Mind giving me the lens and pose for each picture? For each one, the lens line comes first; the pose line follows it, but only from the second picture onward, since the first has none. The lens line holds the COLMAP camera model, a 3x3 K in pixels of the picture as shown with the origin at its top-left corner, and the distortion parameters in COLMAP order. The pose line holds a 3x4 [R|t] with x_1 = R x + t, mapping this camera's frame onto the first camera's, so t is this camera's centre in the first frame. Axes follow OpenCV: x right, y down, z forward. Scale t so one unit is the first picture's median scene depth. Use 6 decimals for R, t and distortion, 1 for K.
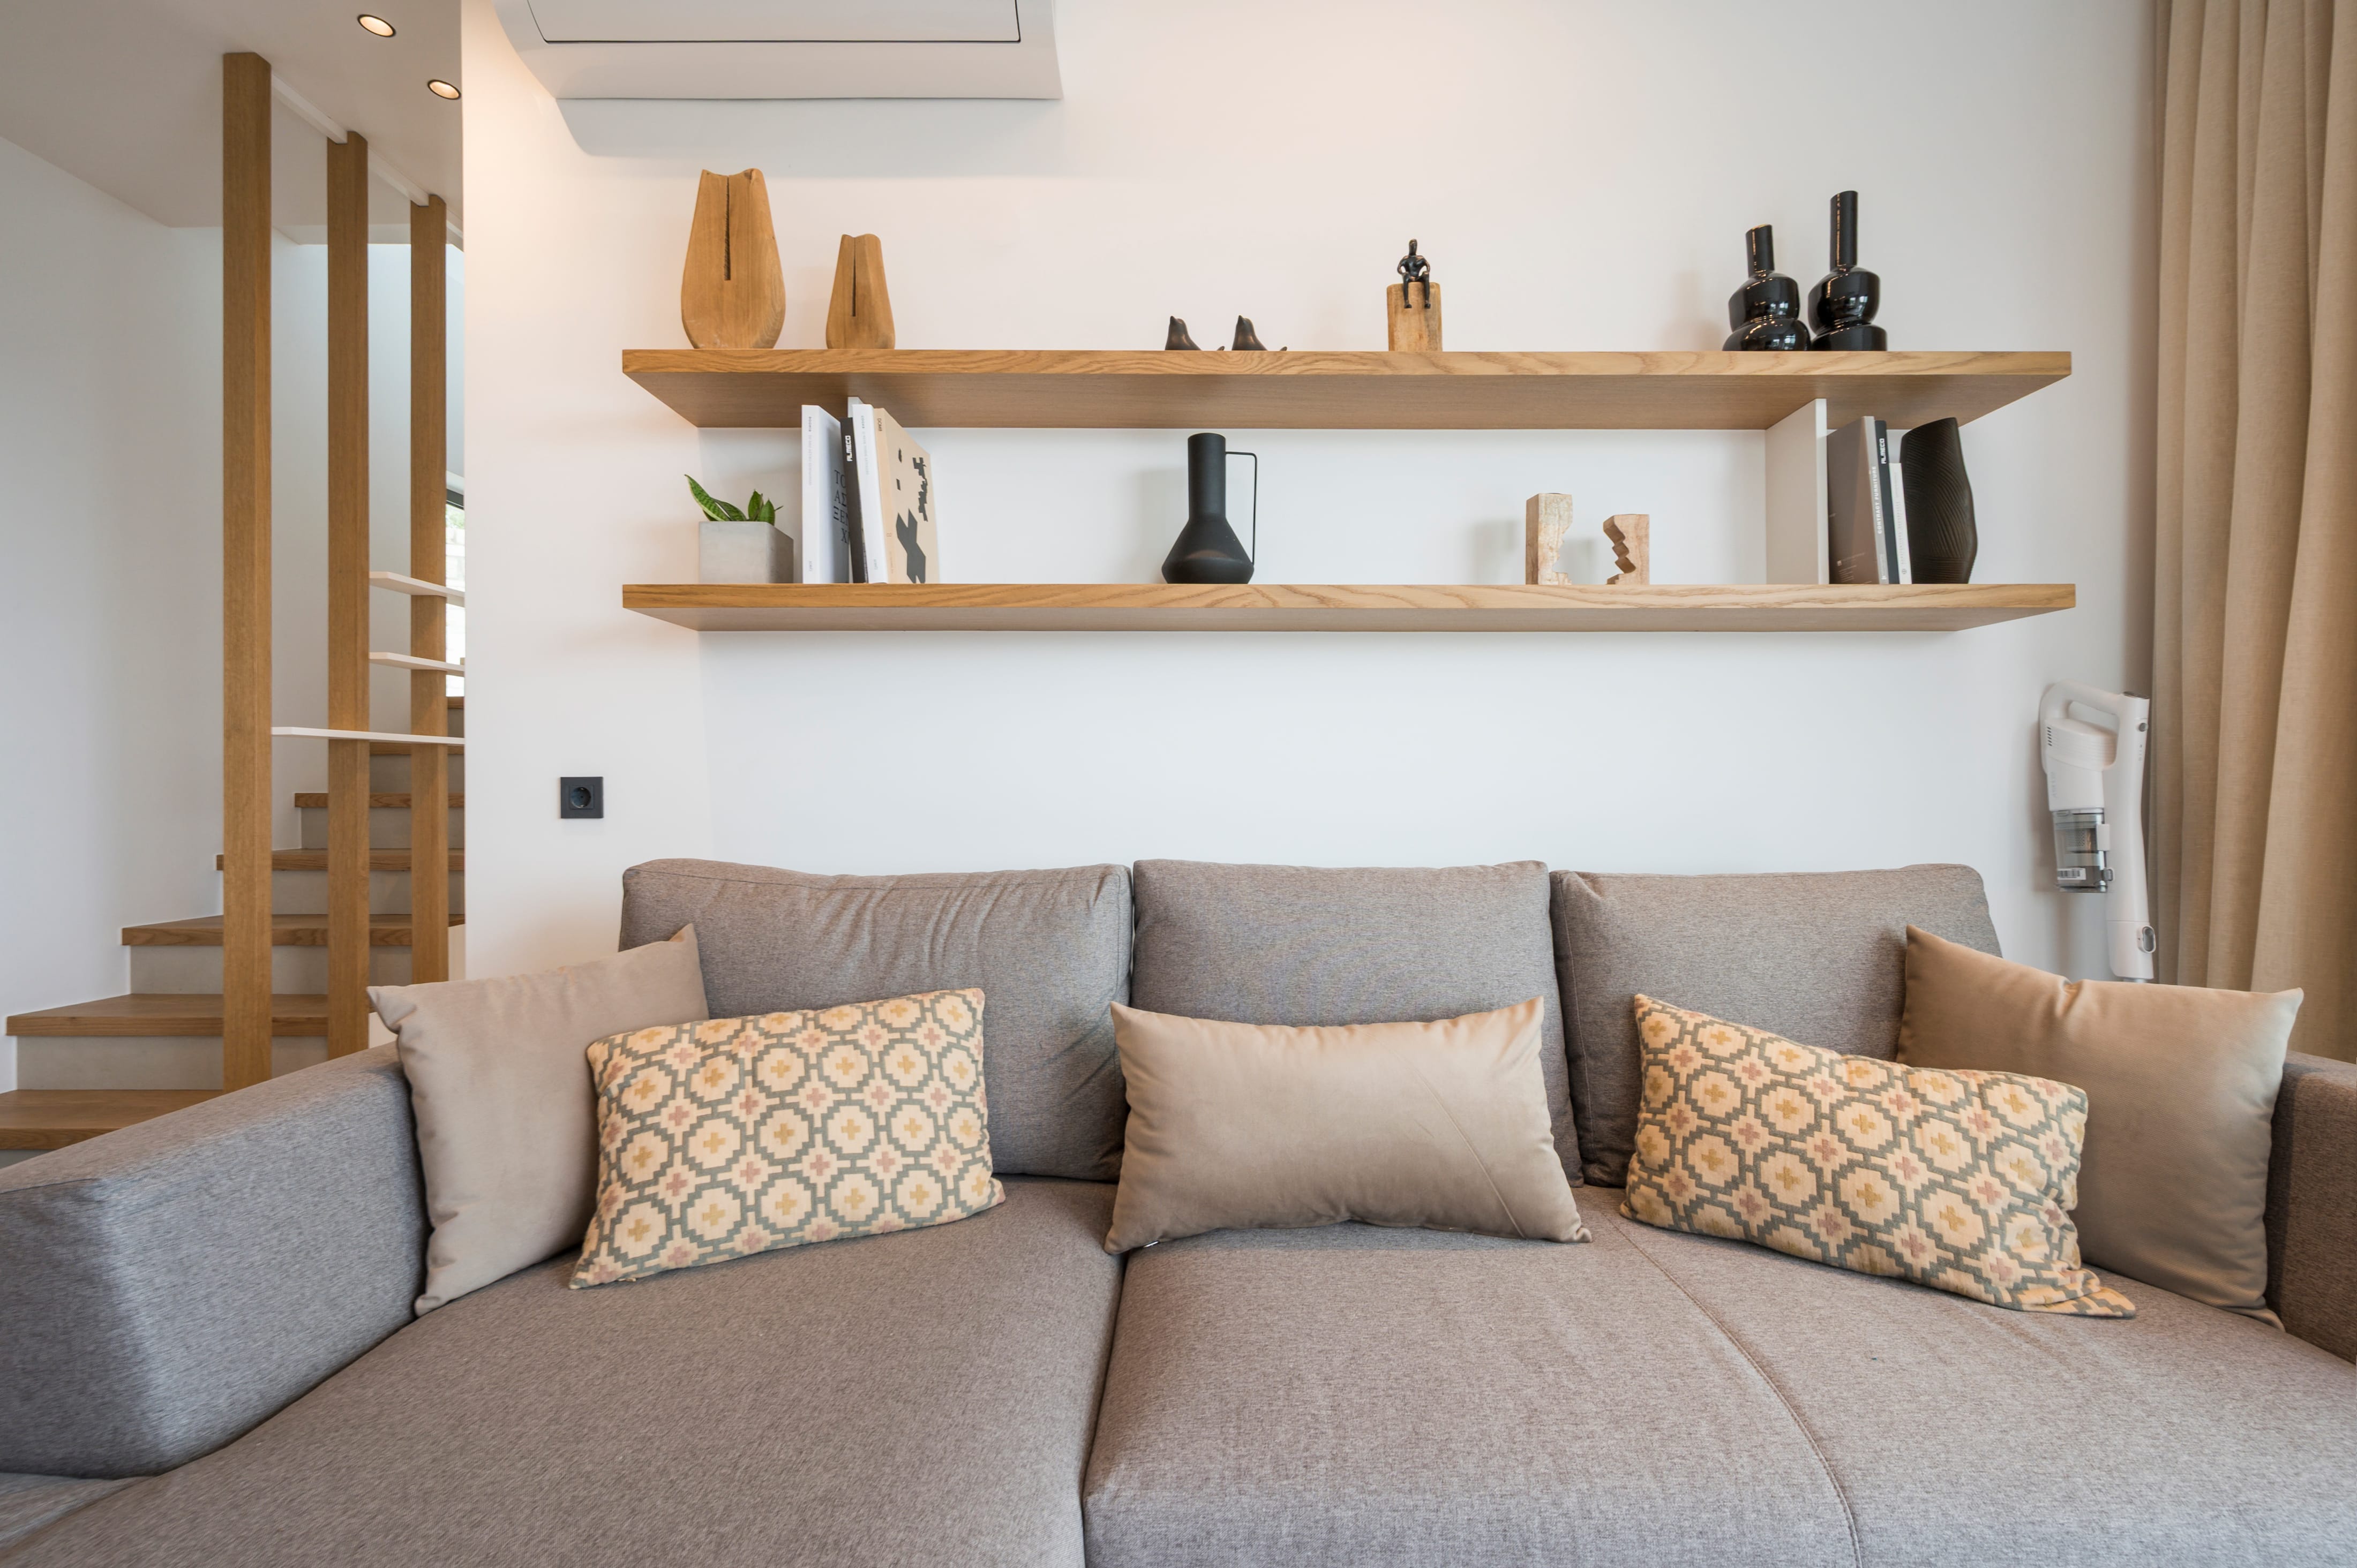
lens RADIAL K [[961.8, 0, 1184.4], [0, 961.8, 767.2], [0, 0, 1]] dist [-0.018061, -0.000643]
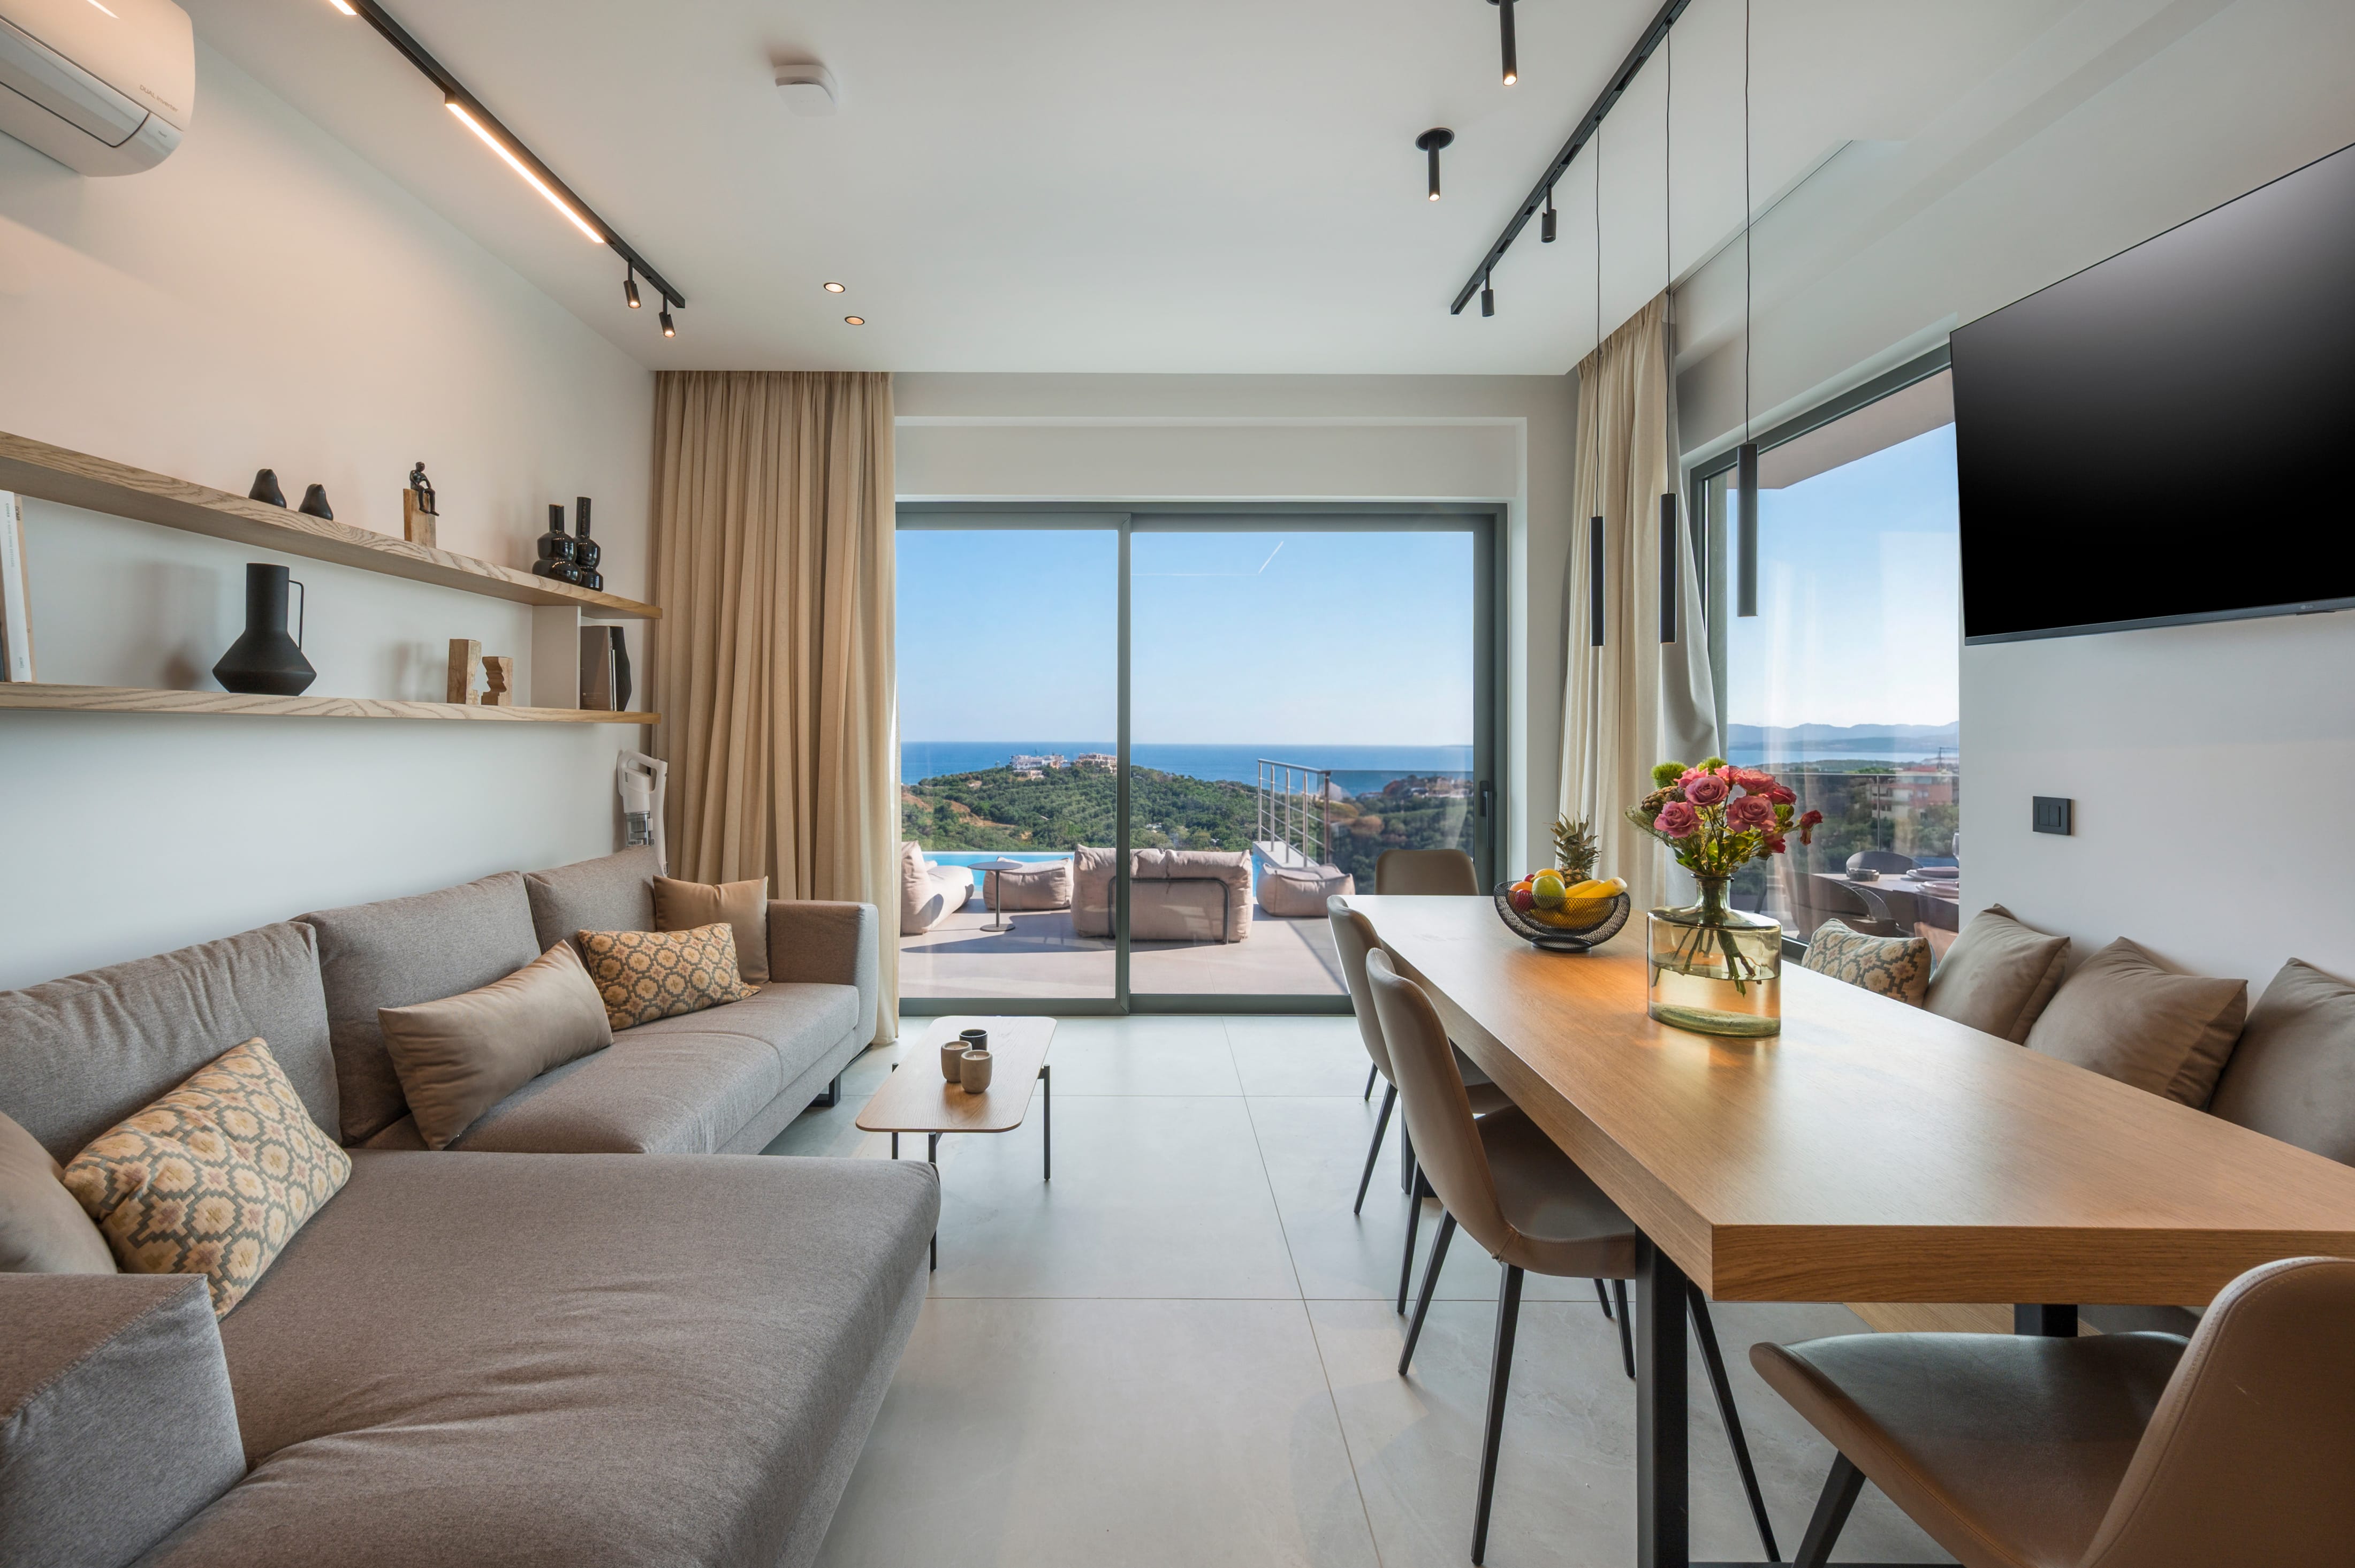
lens RADIAL K [[961.1, 0, 1149.0], [0, 961.1, 730.2], [0, 0, 1]] dist [-0.018061, -0.000643]
pose [[-0.011325, 0.001222, 0.999935, -1.656067], [-0.020592, 0.999787, -0.001455, -0.217387], [-0.999724, -0.020607, -0.011297, -0.157538]]
